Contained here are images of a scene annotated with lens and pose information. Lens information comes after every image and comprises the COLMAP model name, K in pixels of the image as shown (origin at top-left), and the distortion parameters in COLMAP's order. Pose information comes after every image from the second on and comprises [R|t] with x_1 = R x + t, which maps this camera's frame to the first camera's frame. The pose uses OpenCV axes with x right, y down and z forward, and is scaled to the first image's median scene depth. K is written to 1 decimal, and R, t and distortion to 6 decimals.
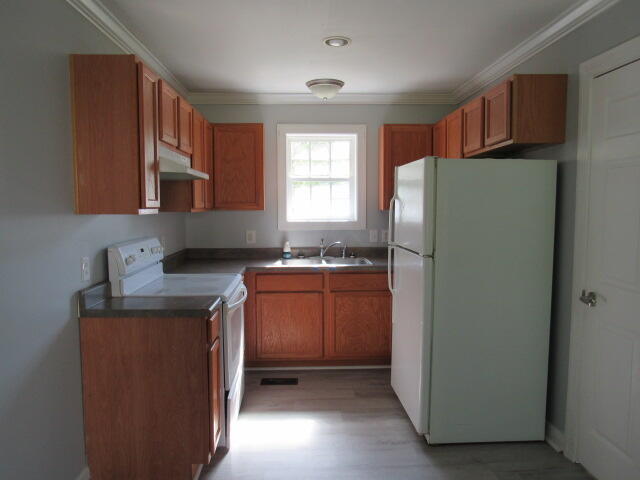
lens RADIAL K [[458.2, 0, 318.0], [0, 458.2, 237.6], [0, 0, 1]] dist [0.015351, 0.004927]
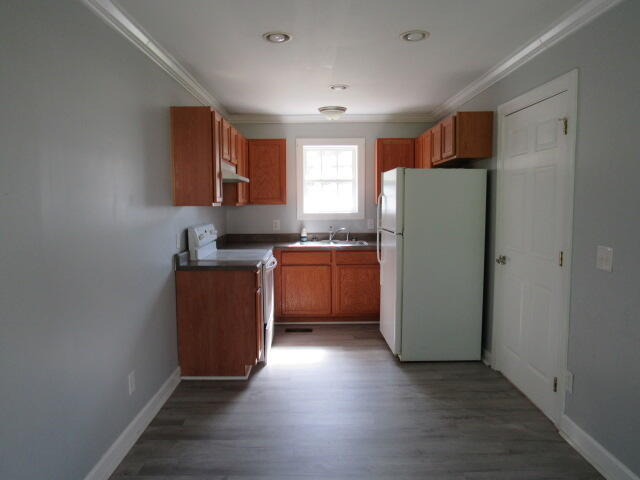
lens RADIAL K [[458.2, 0, 320.7], [0, 458.2, 240.6], [0, 0, 1]] dist [0.015351, 0.004927]
pose [[0.999696, -0.001496, -0.024594, 0.017558], [0.001835, 0.999904, 0.013761, 0.035089], [0.024571, -0.013802, 0.999603, -0.423550]]
